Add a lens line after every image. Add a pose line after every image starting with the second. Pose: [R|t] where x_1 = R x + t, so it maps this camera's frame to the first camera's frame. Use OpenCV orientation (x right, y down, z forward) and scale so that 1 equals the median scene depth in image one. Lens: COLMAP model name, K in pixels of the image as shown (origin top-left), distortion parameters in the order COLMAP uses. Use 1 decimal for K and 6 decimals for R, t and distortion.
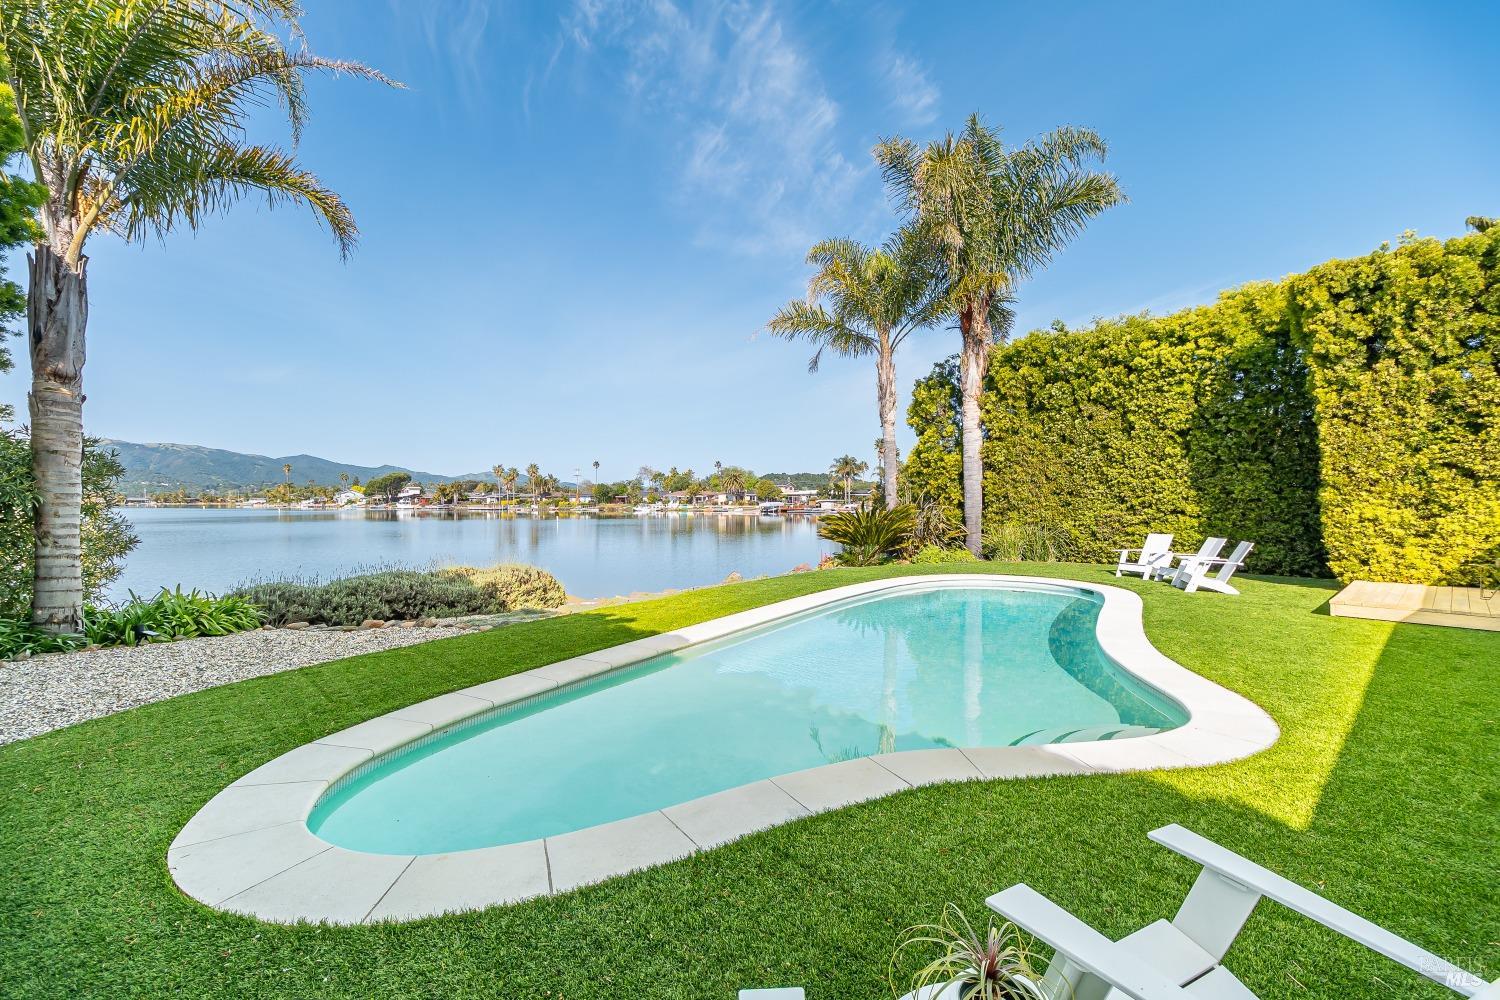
lens RADIAL K [[664.5, 0, 753.7], [0, 664.5, 513.6], [0, 0, 1]] dist [0.001434, 0.000197]
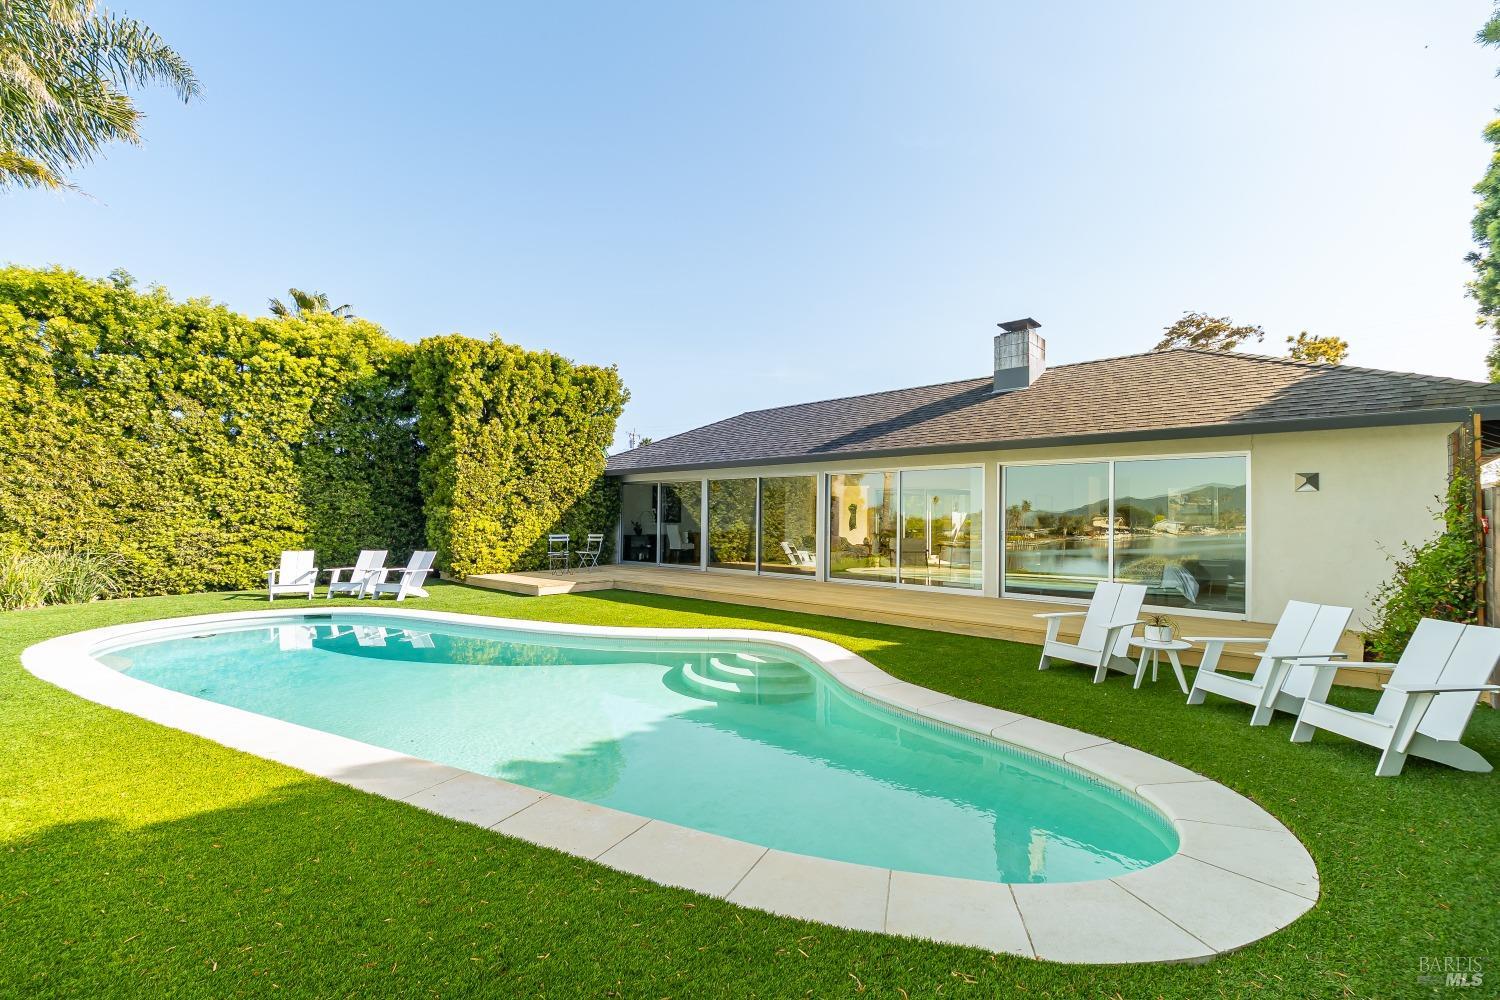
lens RADIAL K [[664.5, 0, 753.7], [0, 664.5, 513.6], [0, 0, 1]] dist [0.001434, 0.000197]
pose [[-0.098853, 0.005453, 0.995087, -0.386371], [0.017109, 0.999846, -0.003780, -0.007917], [-0.994955, 0.016652, -0.098931, 0.432368]]
